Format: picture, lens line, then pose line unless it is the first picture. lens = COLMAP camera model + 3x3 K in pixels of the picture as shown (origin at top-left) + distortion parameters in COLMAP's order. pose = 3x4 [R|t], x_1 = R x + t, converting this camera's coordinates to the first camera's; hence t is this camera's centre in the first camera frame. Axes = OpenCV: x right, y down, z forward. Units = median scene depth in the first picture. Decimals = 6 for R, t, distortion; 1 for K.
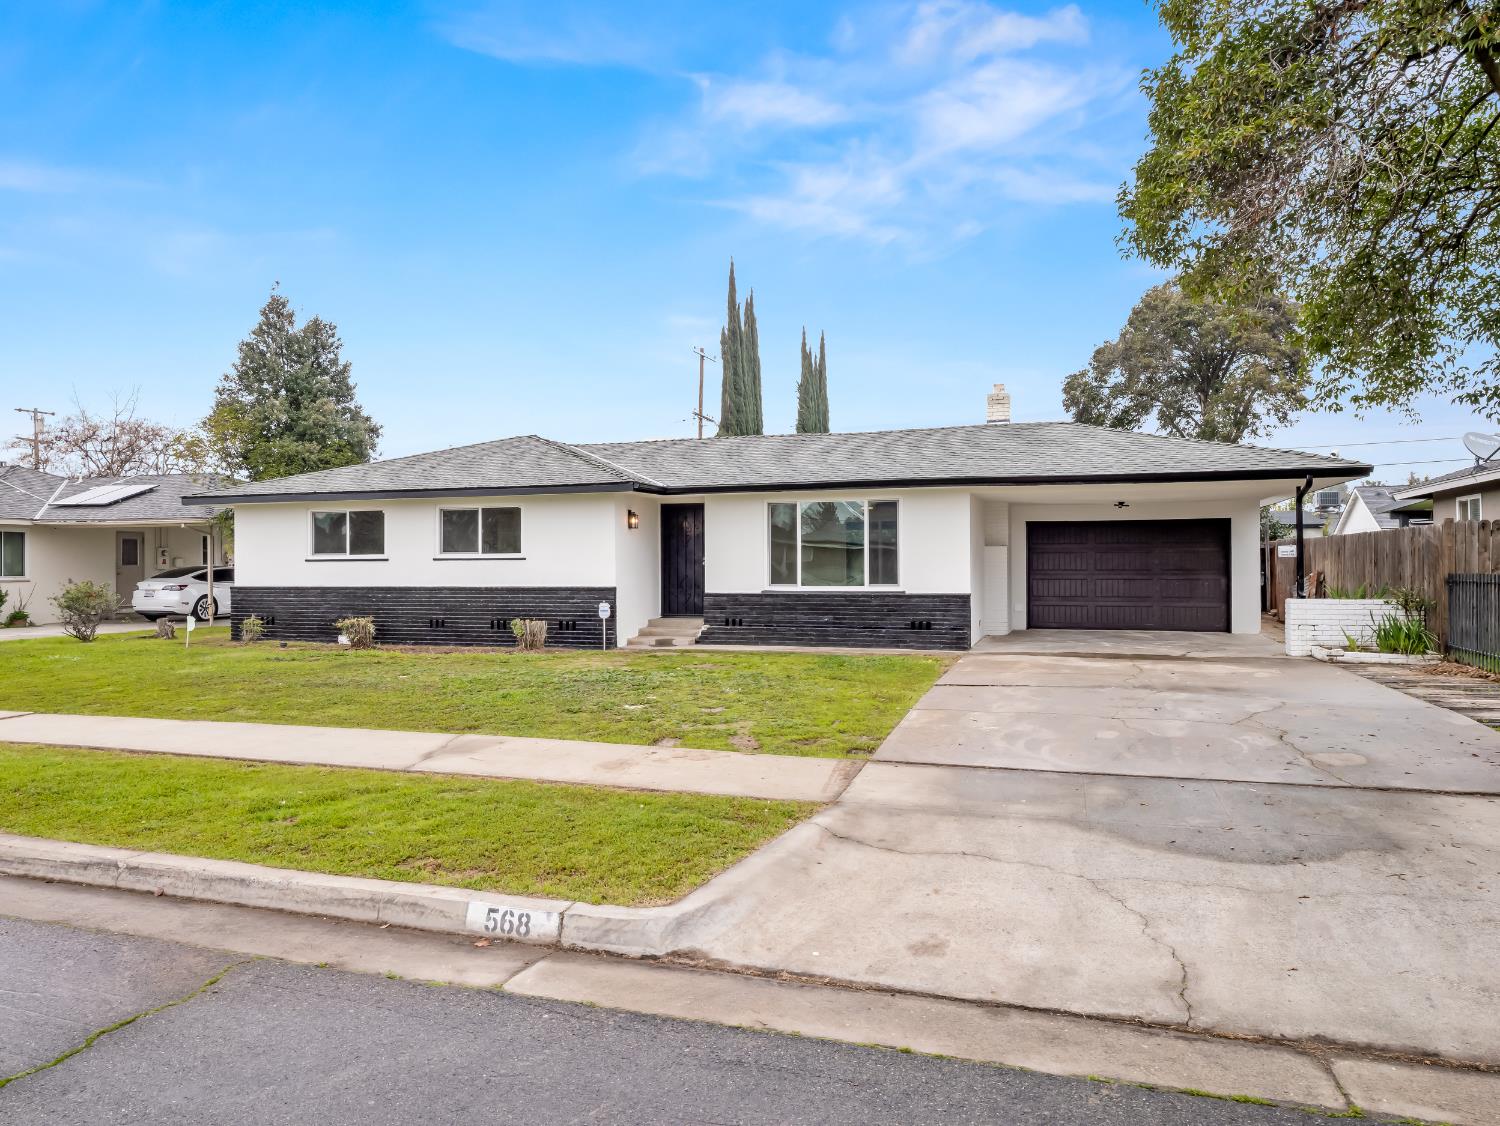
lens RADIAL K [[979.7, 0, 750.0], [0, 979.7, 563.0], [0, 0, 1]] dist [-0.003318, 0.001538]
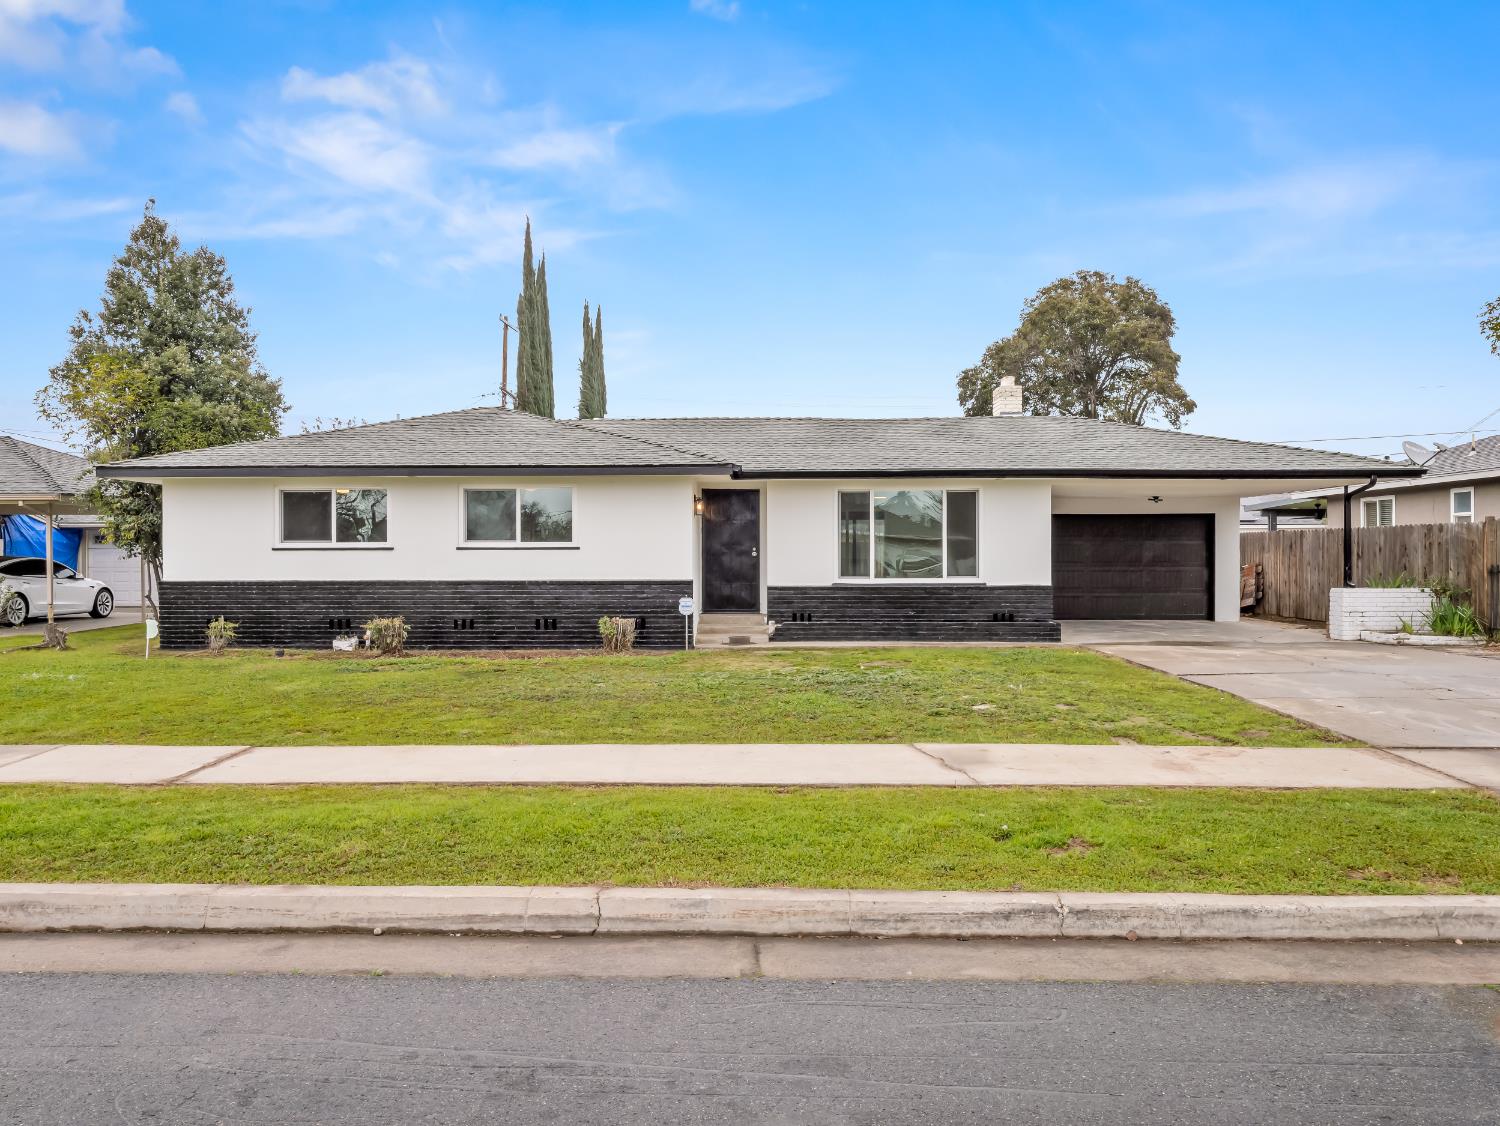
lens RADIAL K [[1033.7, 0, 750.0], [0, 1033.7, 563.0], [0, 0, 1]] dist [0.000511, -0.002711]
pose [[0.957671, 0.000804, 0.287862, -0.352590], [-0.003019, 0.999969, 0.007251, 0.001720], [-0.287848, -0.007813, 0.957644, 0.070117]]
